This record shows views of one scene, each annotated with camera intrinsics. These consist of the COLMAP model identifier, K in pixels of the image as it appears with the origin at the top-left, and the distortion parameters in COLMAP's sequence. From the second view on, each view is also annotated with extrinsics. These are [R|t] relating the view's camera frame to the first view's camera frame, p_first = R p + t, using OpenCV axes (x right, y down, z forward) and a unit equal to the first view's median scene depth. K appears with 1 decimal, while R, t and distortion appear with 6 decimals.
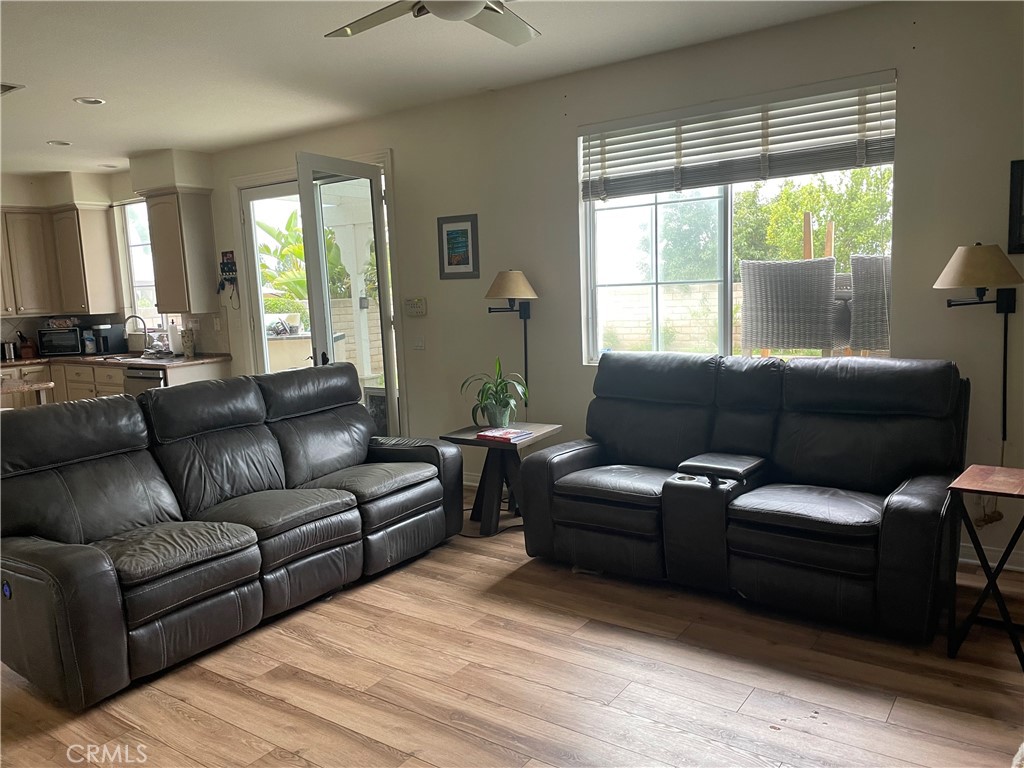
lens RADIAL K [[764.3, 0, 519.5], [0, 764.3, 378.2], [0, 0, 1]] dist [0.074963, -0.088985]
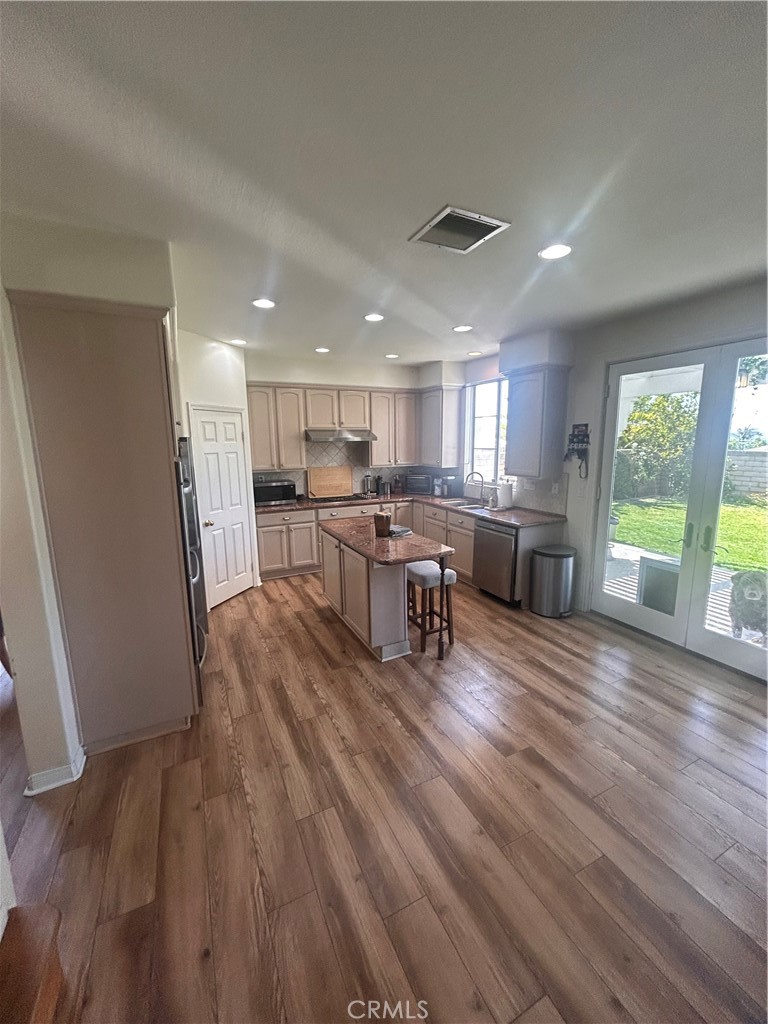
lens RADIAL K [[412.5, 0, 382.4], [0, 412.5, 513.4], [0, 0, 1]] dist [0.001301, 0.000326]
pose [[0.870854, 0.120103, -0.476643, -0.477897], [-0.086528, 0.992005, 0.091869, -0.100200], [0.483865, -0.038761, 0.874284, 0.514265]]
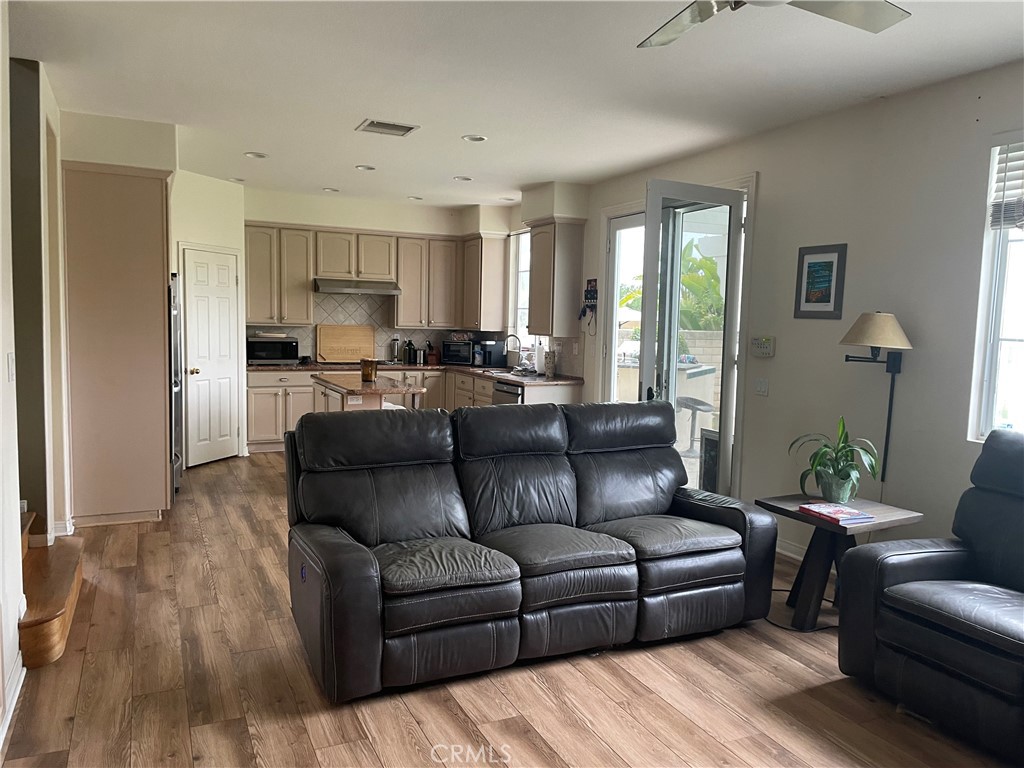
lens RADIAL K [[764.3, 0, 515.3], [0, 764.3, 384.1], [0, 0, 1]] dist [0.074963, -0.088985]
pose [[0.865703, 0.105386, -0.489339, 0.068071], [-0.120760, 0.992682, 0.000148, -0.019352], [0.485773, 0.058964, 0.872094, 0.100303]]
